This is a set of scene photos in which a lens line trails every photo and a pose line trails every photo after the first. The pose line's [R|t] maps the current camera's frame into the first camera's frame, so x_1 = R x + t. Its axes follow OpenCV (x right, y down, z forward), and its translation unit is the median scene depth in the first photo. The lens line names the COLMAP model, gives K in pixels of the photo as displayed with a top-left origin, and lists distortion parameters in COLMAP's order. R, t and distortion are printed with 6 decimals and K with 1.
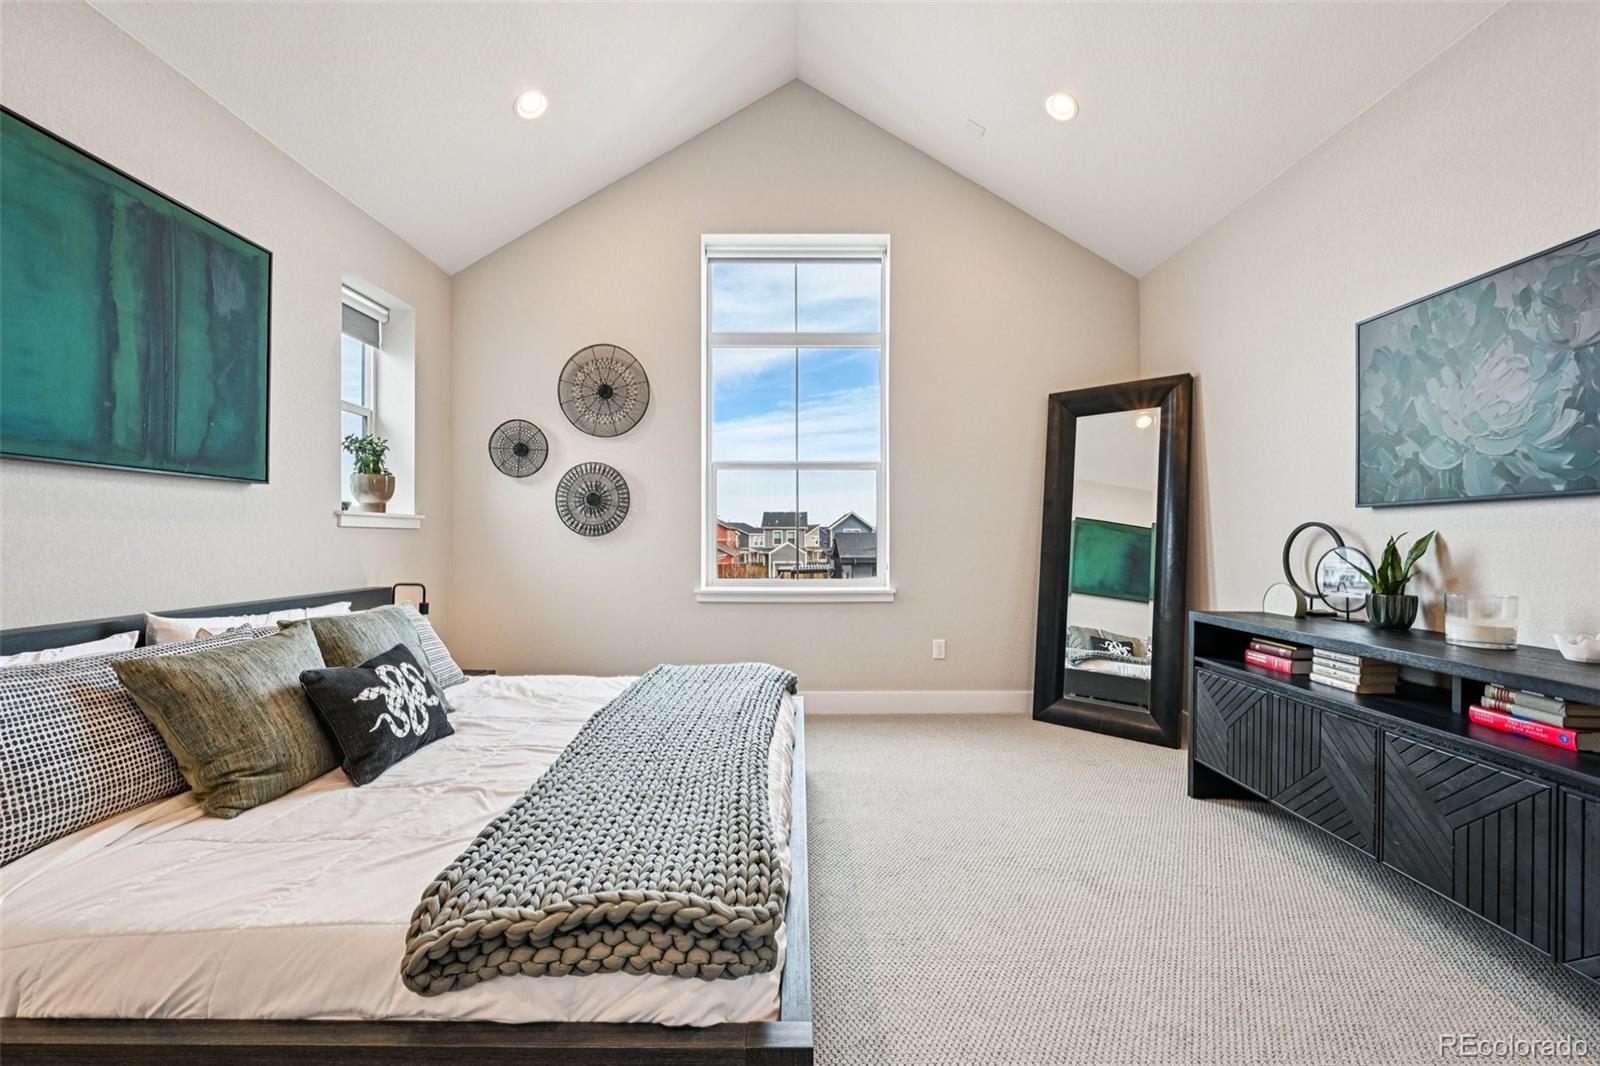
lens RADIAL K [[632.0, 0, 800.0], [0, 632.0, 533.0], [0, 0, 1]] dist [-0.000266, 0.000046]
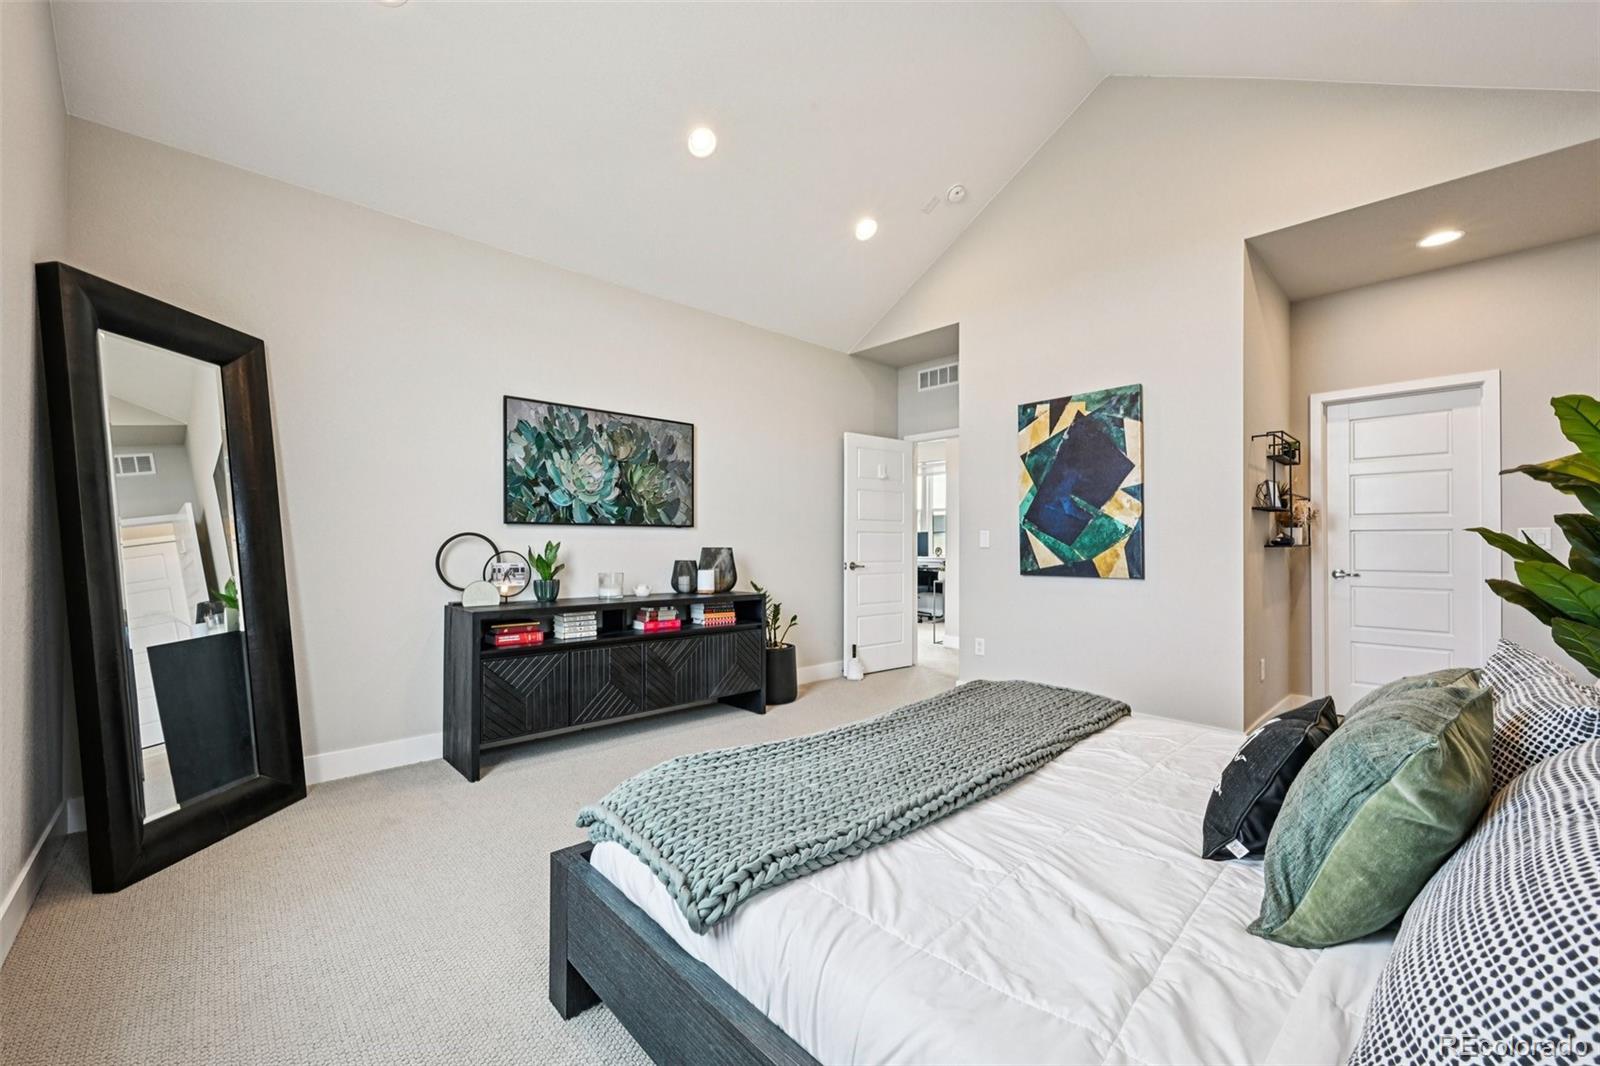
lens RADIAL K [[622.6, 0, 802.3], [0, 622.6, 537.7], [0, 0, 1]] dist [0.000105, 0.000109]
pose [[-0.685638, 0.002954, 0.727936, -0.681700], [-0.010448, 0.999849, -0.013898, 0.005184], [-0.727867, -0.017135, -0.685504, 1.635525]]
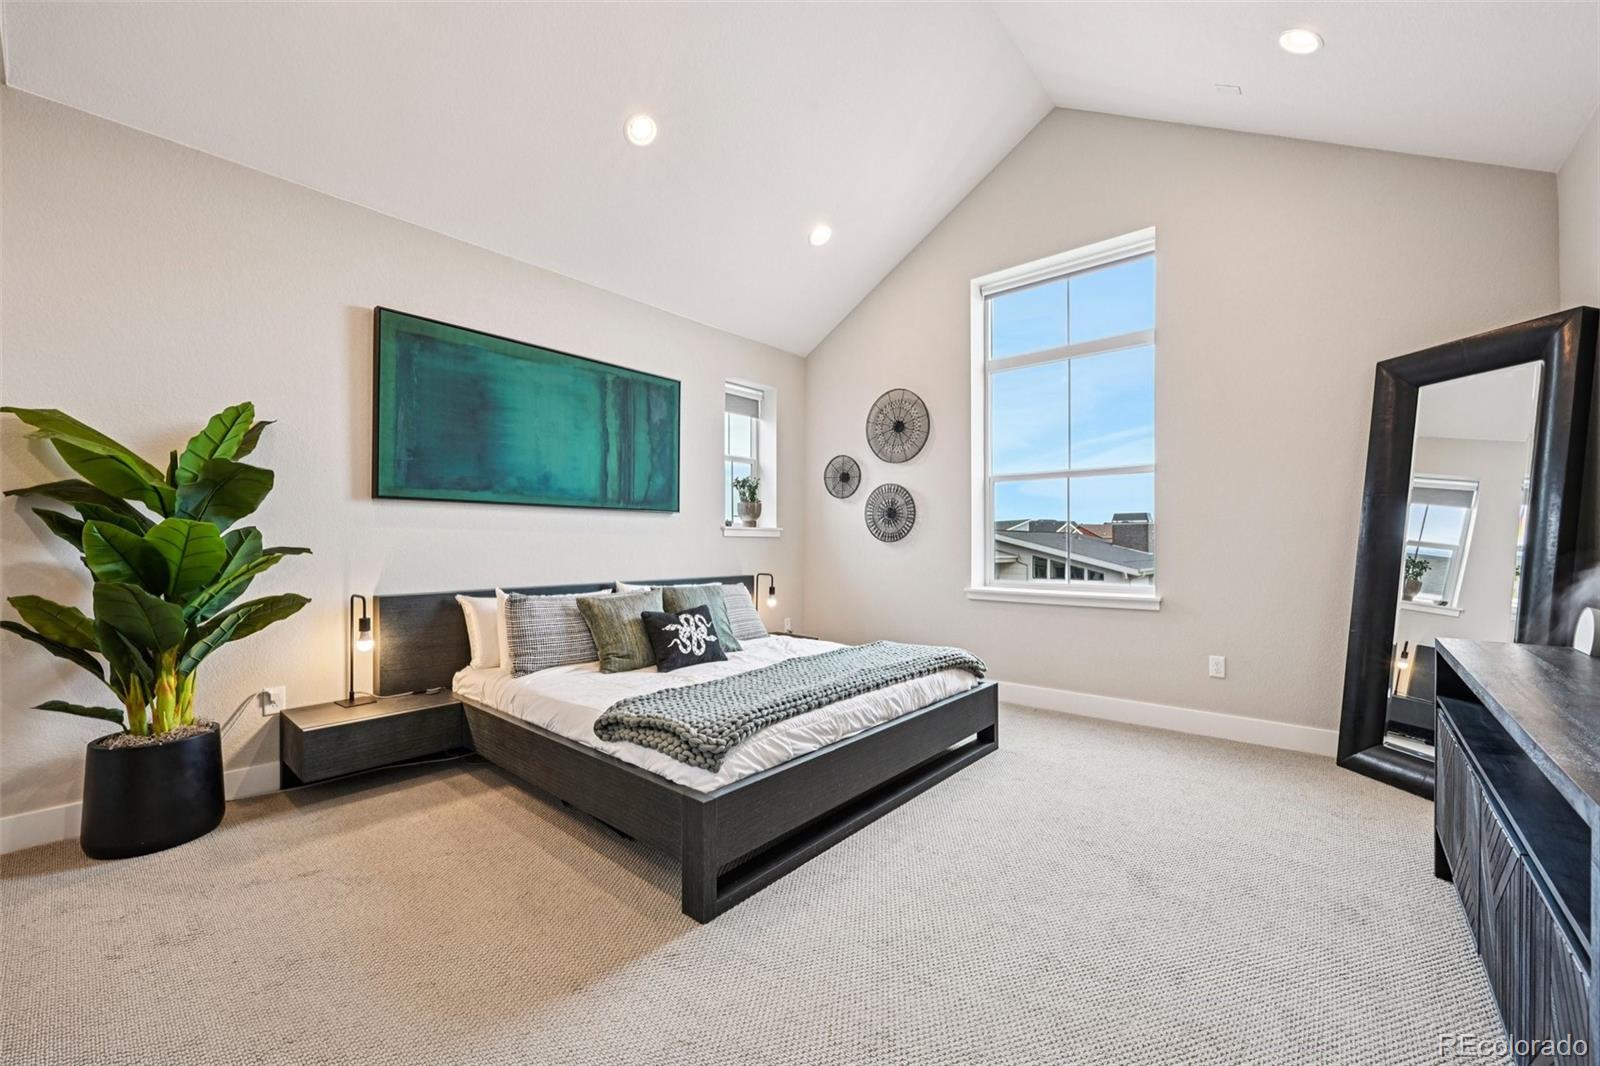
lens RADIAL K [[622.6, 0, 802.3], [0, 622.6, 537.7], [0, 0, 1]] dist [0.000105, 0.000109]
pose [[0.762161, -0.005226, -0.647366, 0.631410], [0.004667, 0.999986, -0.002578, -0.002554], [0.647371, -0.001057, 0.762175, -0.117114]]
